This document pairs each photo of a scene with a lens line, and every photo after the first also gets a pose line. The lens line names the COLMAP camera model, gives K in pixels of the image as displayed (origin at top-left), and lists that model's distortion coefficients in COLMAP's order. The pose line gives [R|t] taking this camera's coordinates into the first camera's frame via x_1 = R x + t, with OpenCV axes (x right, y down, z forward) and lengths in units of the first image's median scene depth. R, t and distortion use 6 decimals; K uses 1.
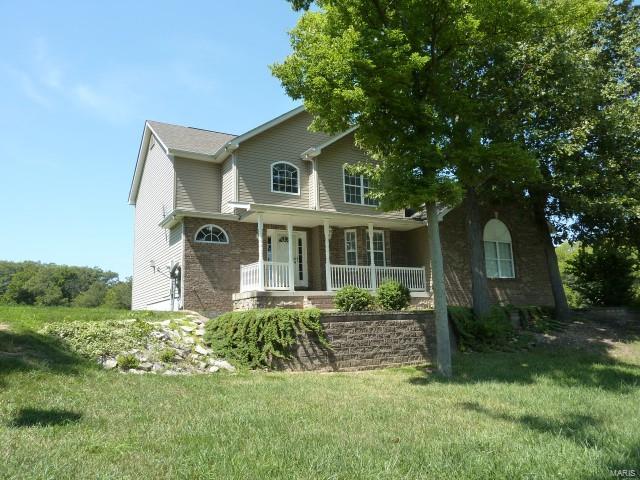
lens RADIAL K [[467.9, 0, 319.7], [0, 467.9, 254.0], [0, 0, 1]] dist [0.002014, 0.000629]
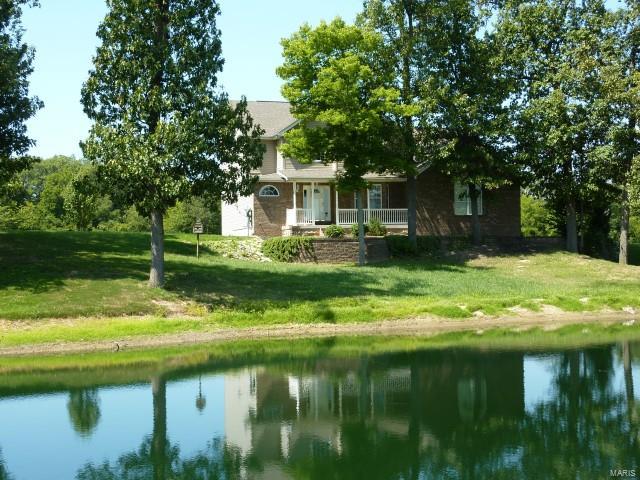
lens RADIAL K [[916.6, 0, 320.0], [0, 916.6, 240.0], [0, 0, 1]] dist [-0.030399, -0.027485]
pose [[0.970447, 0.013173, -0.240954, 0.784445], [0.019266, 0.991092, 0.131777, -0.313643], [0.240543, -0.132525, 0.961549, -2.270219]]
